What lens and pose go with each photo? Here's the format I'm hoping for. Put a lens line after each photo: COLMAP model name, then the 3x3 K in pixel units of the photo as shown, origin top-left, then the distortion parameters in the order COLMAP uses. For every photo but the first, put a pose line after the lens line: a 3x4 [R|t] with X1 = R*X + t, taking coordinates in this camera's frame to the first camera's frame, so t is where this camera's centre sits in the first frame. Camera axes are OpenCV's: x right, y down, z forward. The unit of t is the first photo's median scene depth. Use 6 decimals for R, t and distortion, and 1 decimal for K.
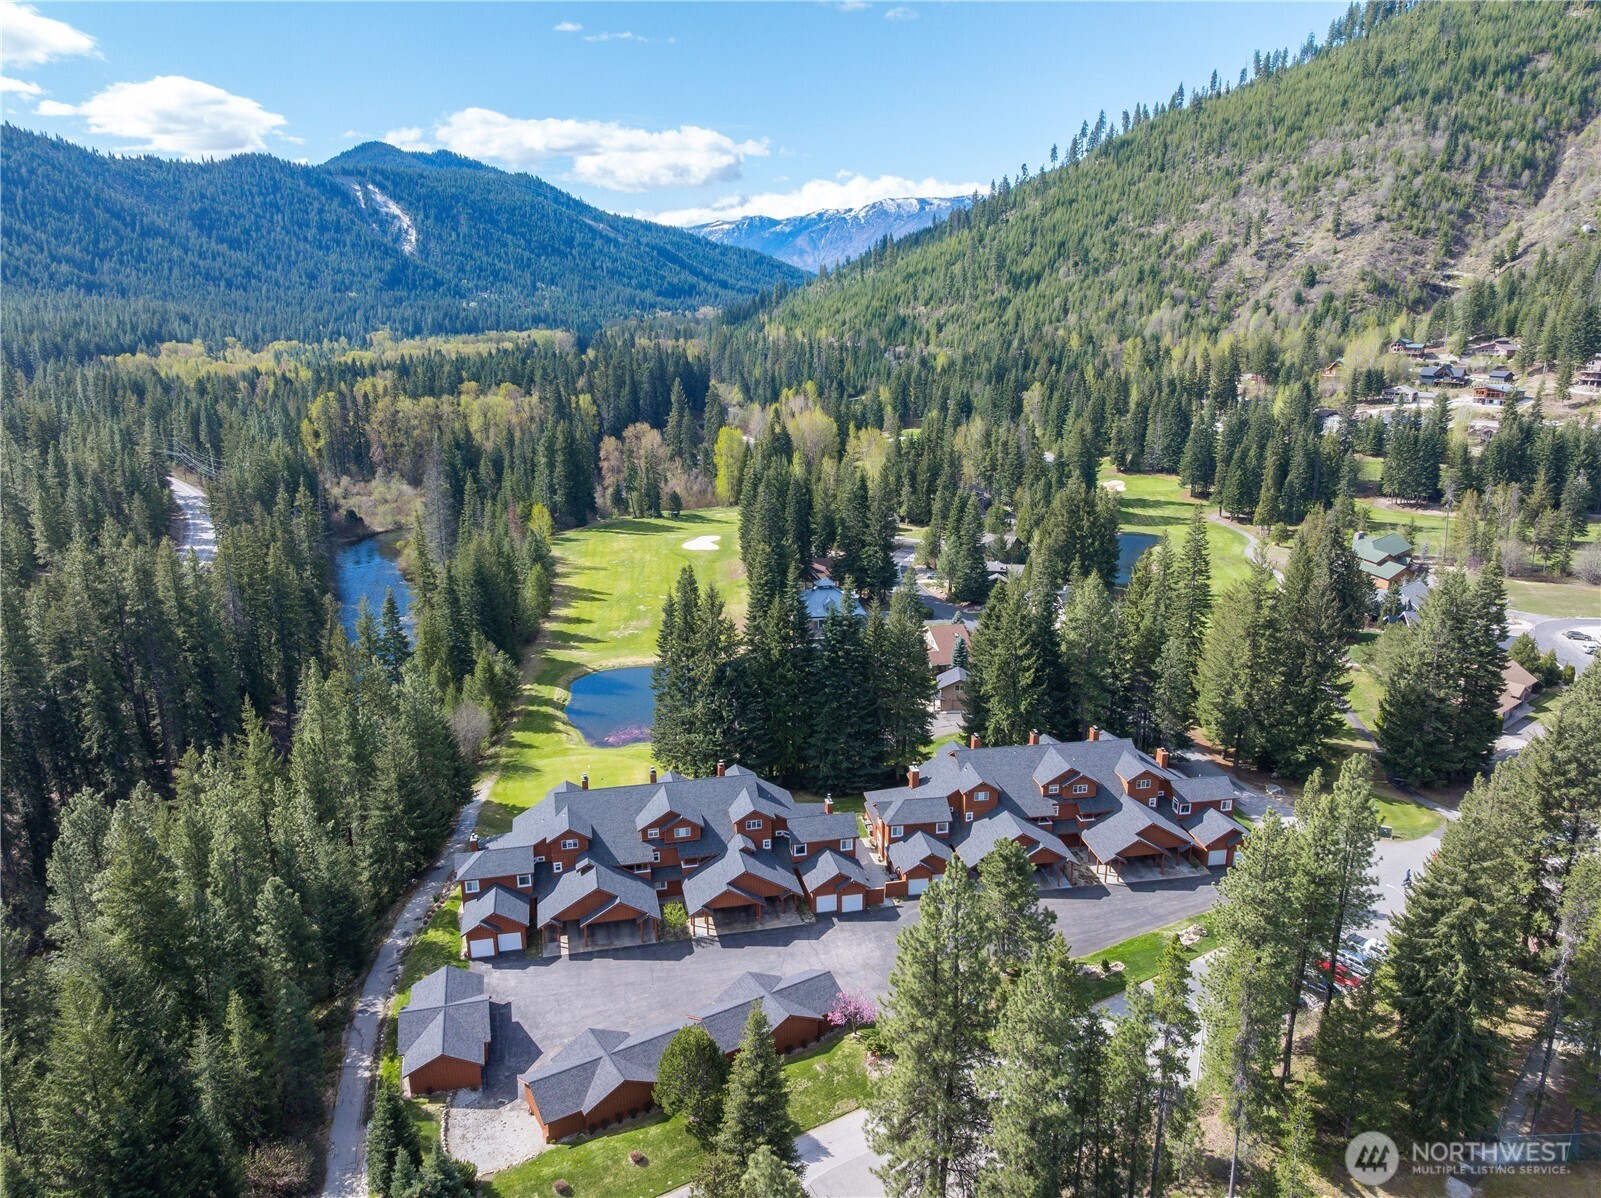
lens RADIAL K [[1128.0, 0, 804.8], [0, 1128.0, 590.0], [0, 0, 1]] dist [-0.051370, 0.032558]
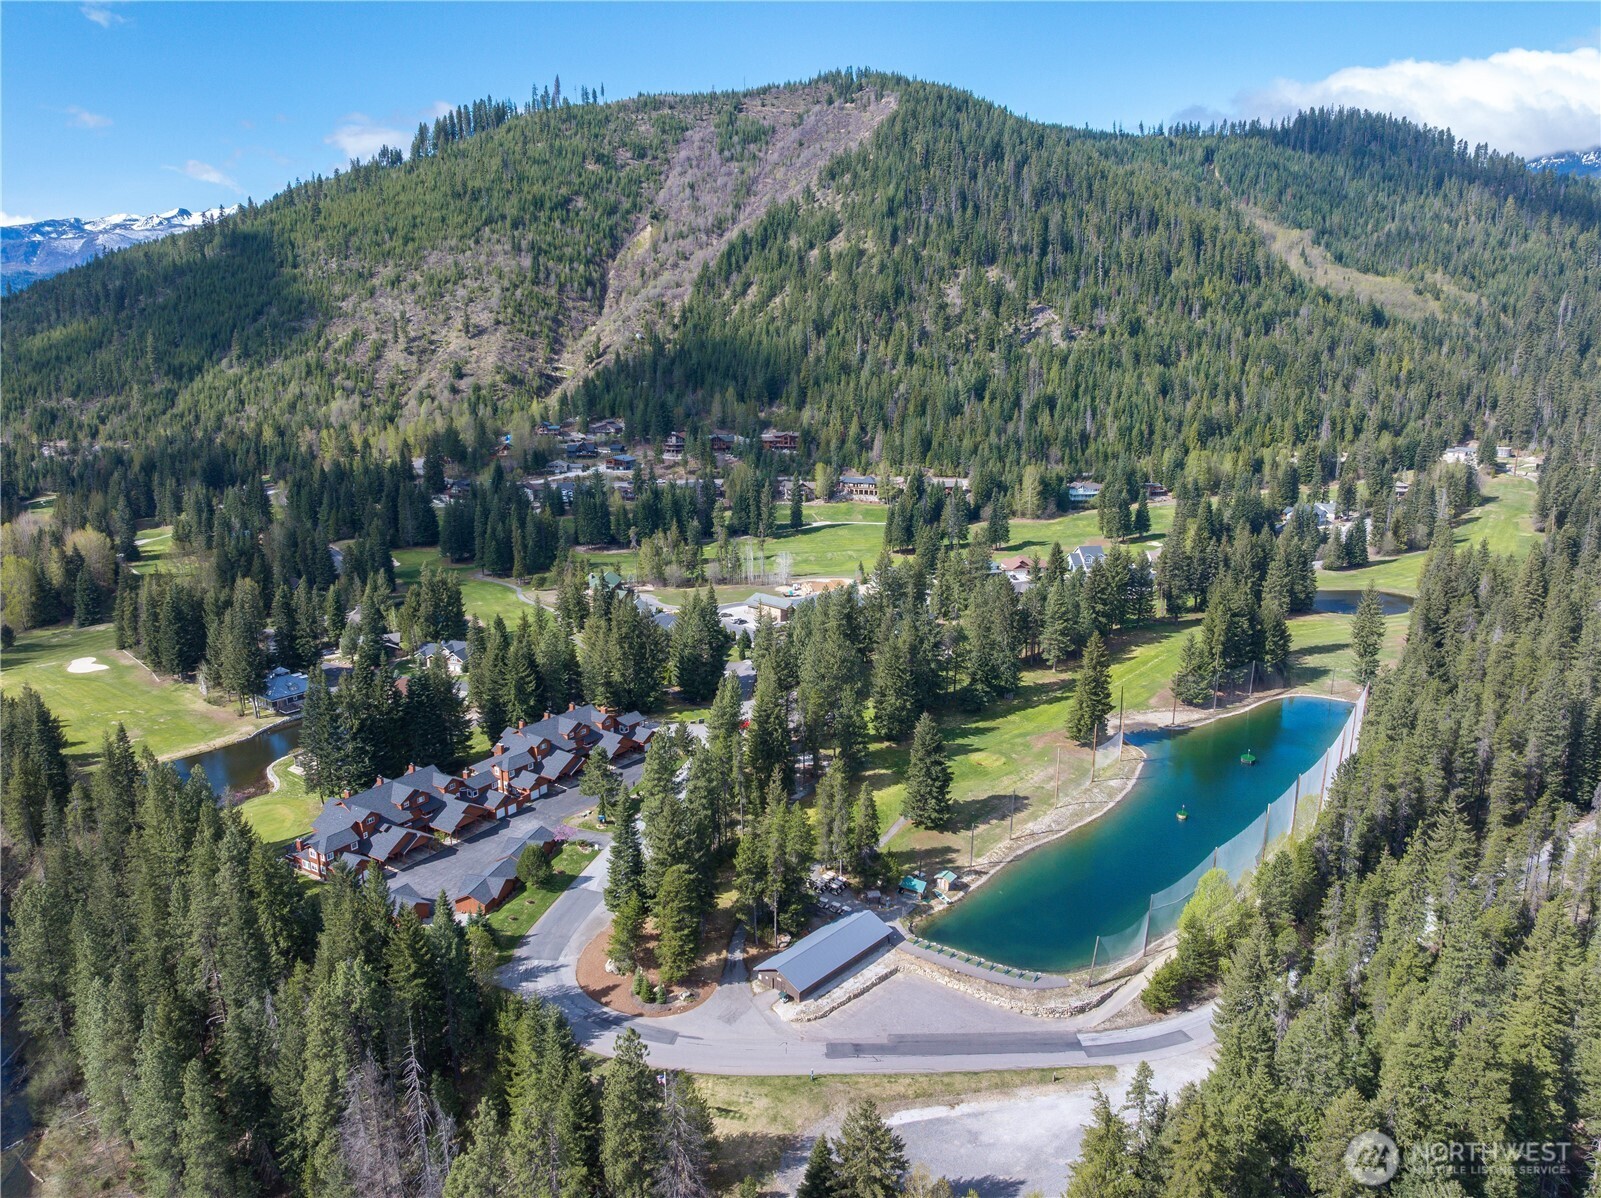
lens RADIAL K [[1128.0, 0, 797.7], [0, 1128.0, 594.7], [0, 0, 1]] dist [-0.051370, 0.032558]
pose [[0.716209, -0.156559, 0.680098, -0.162437], [0.177292, 0.983359, 0.039664, -0.015052], [-0.674990, 0.092168, 0.732047, -0.150746]]
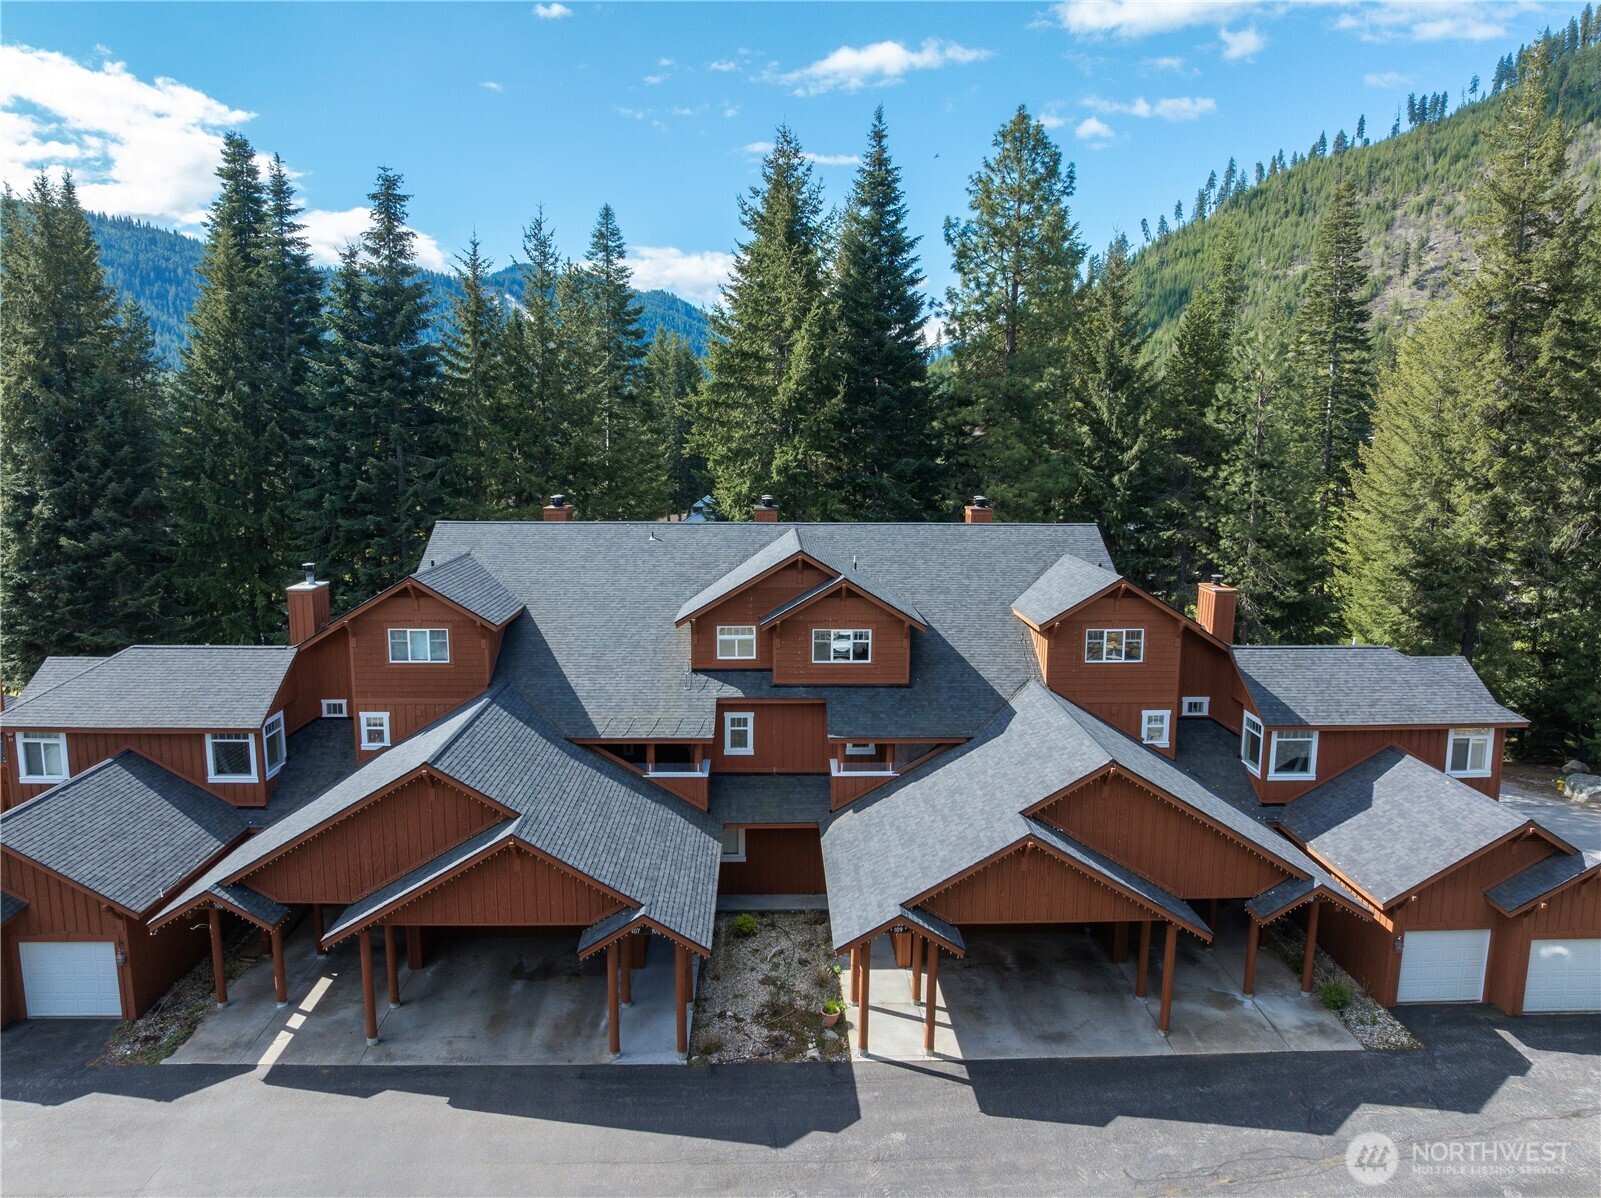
lens RADIAL K [[1128.0, 0, 806.9], [0, 1128.0, 597.0], [0, 0, 1]] dist [-0.051370, 0.032558]
pose [[0.993033, 0.028666, -0.114293, 0.053755], [-0.040327, 0.994064, -0.101050, 0.038811], [0.110718, 0.104955, 0.988294, 0.153029]]
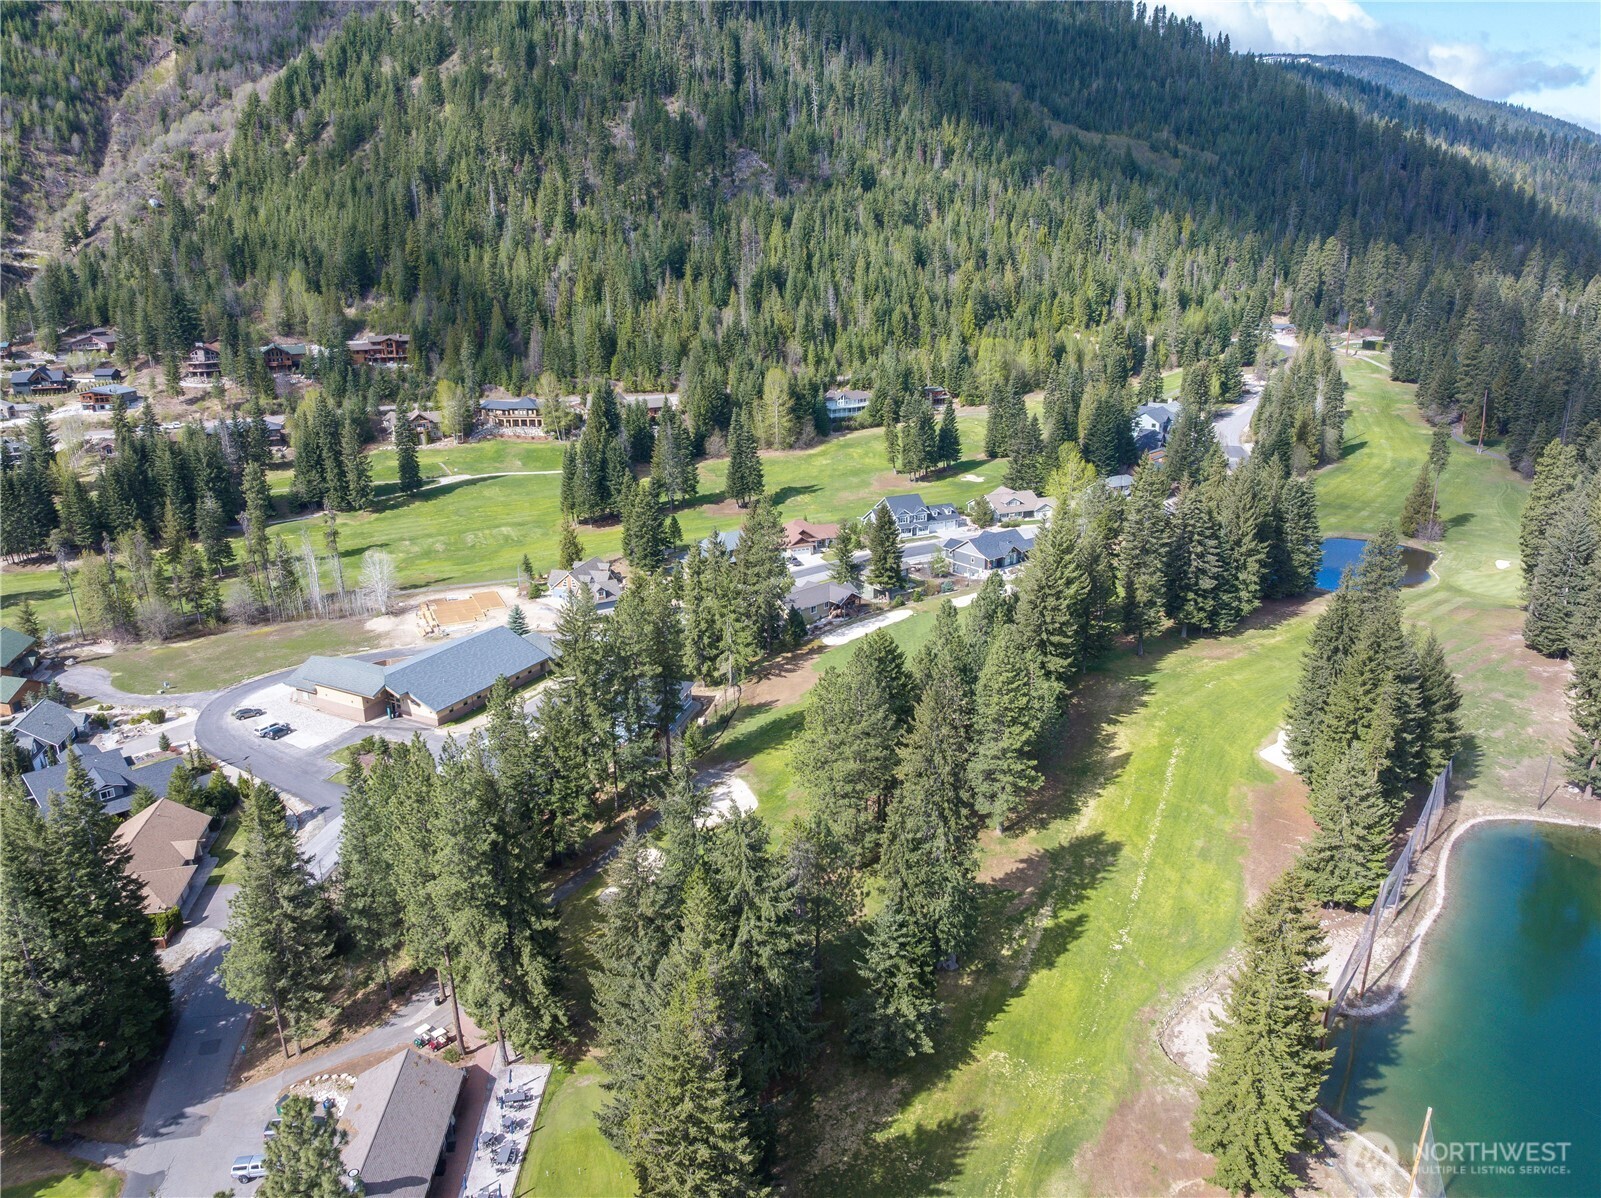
lens RADIAL K [[1128.0, 0, 801.7], [0, 1128.0, 596.5], [0, 0, 1]] dist [-0.051370, 0.032558]
pose [[0.475210, -0.270868, 0.837141, 0.067729], [0.234392, 0.956026, 0.176280, -0.033590], [-0.848078, 0.112449, 0.517803, 0.058579]]
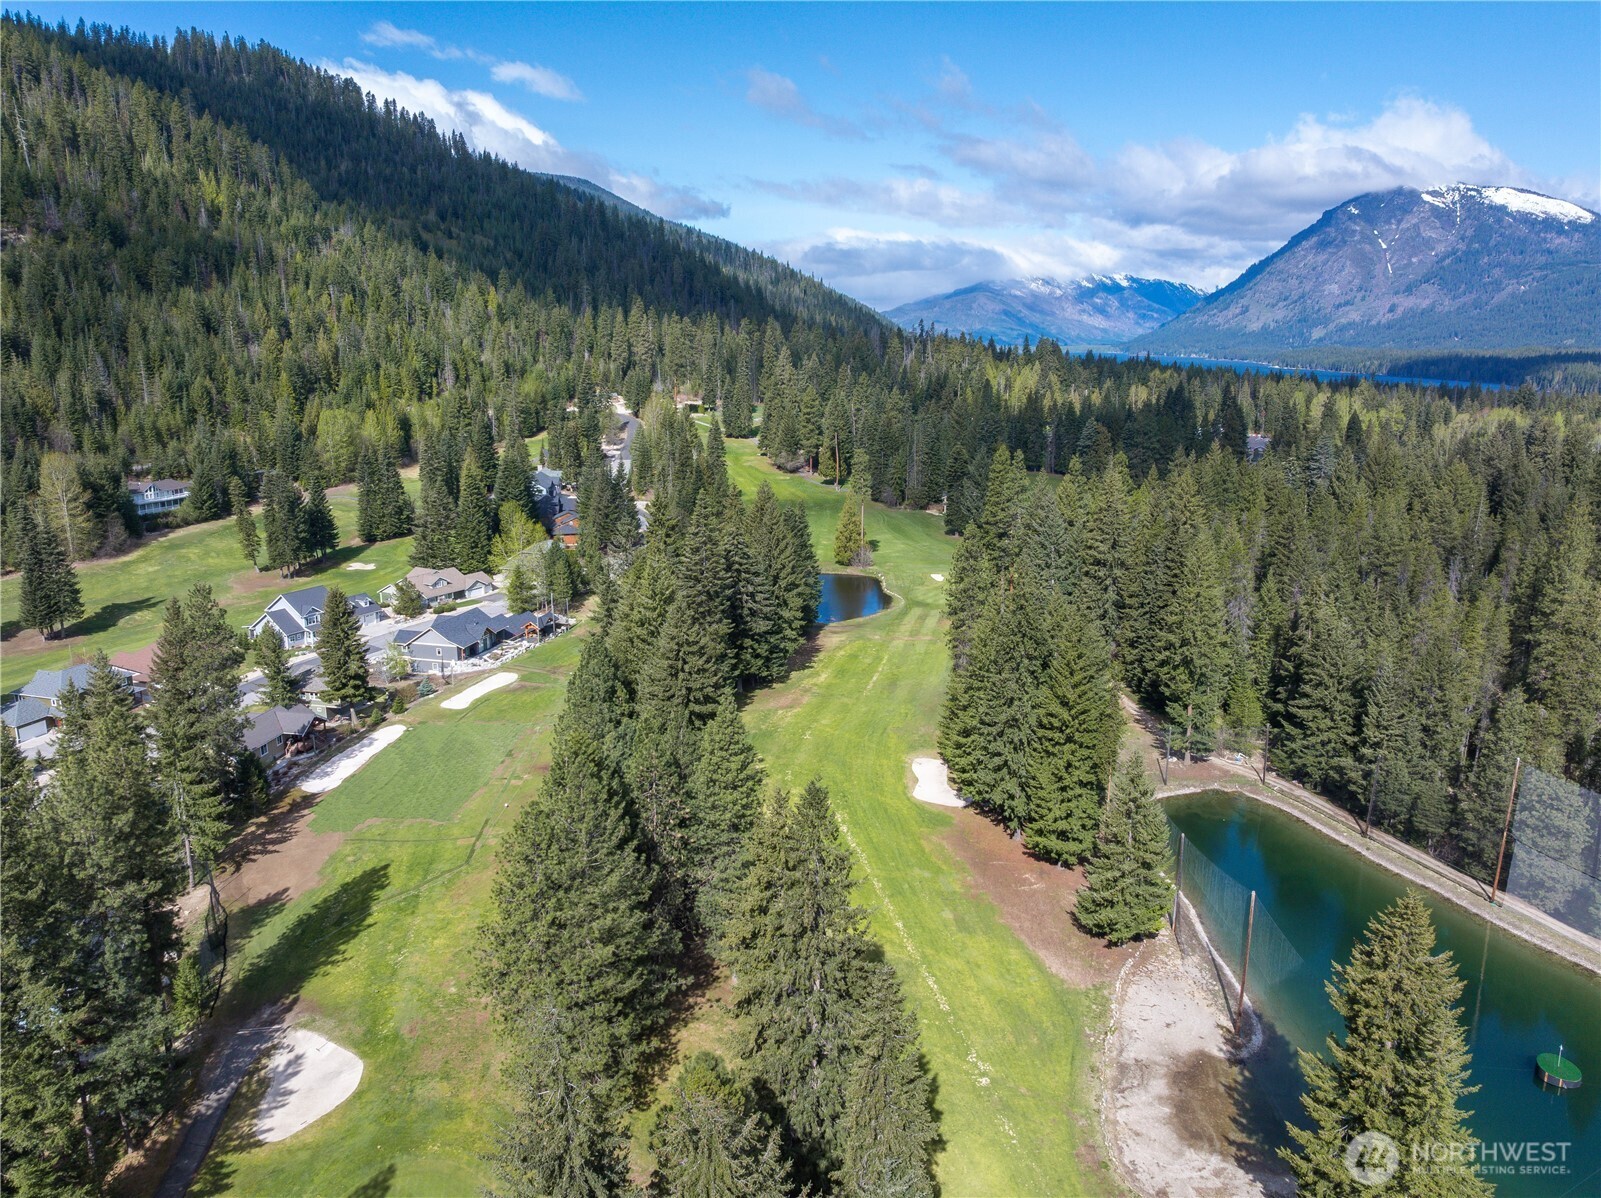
lens RADIAL K [[1128.0, 0, 800.3], [0, 1128.0, 592.2], [0, 0, 1]] dist [-0.051370, 0.032558]
pose [[-0.146984, -0.216187, 0.965225, 0.116689], [0.255064, 0.934538, 0.248155, -0.029610], [-0.955687, 0.282669, -0.082221, 0.134959]]
